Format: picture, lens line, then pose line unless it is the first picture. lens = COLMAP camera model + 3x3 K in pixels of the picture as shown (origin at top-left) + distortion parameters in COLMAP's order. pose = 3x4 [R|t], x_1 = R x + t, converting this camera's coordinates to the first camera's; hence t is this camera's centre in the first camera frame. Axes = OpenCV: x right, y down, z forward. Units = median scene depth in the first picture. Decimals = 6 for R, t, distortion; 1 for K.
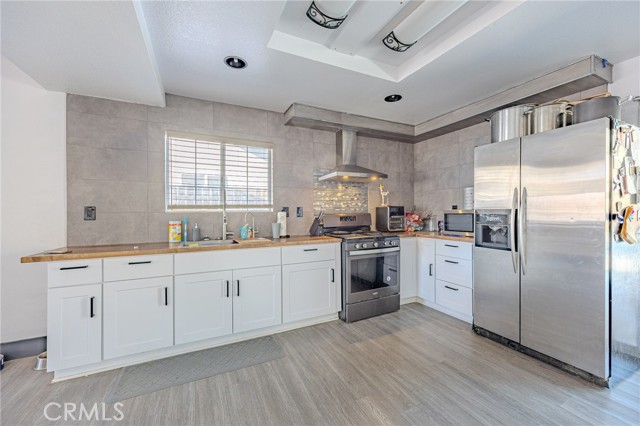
lens RADIAL K [[255.5, 0, 320.0], [0, 255.5, 213.0], [0, 0, 1]] dist [0.001351, 0.000172]
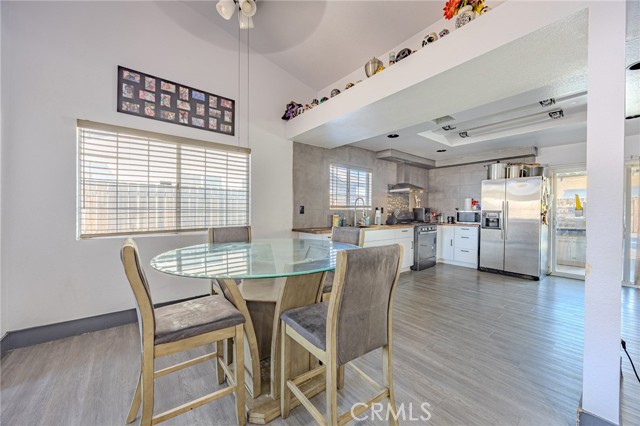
lens RADIAL K [[244.8, 0, 320.0], [0, 244.8, 213.0], [0, 0, 1]] dist [0.000086, -0.000008]
pose [[0.974702, 0.011957, 0.223190, -0.994147], [-0.014250, 0.999861, 0.008667, 0.006177], [-0.223056, -0.011628, 0.974736, -0.571444]]
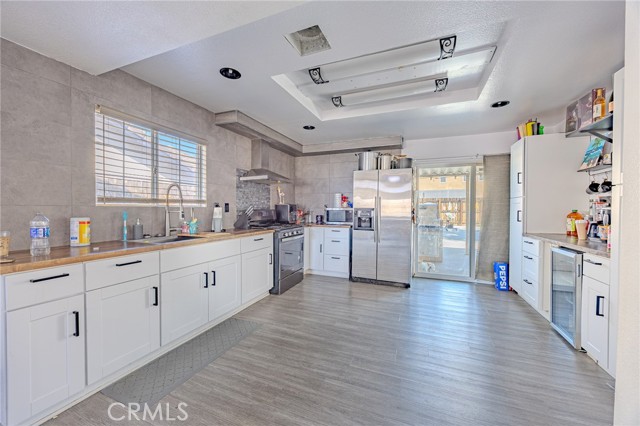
lens RADIAL K [[244.8, 0, 320.0], [0, 244.8, 213.0], [0, 0, 1]] dist [0.000086, -0.000008]
pose [[0.747540, 0.000626, 0.664216, -0.563468], [-0.011157, 0.999870, 0.011614, 0.002348], [-0.664123, -0.016093, 0.747450, -0.050936]]
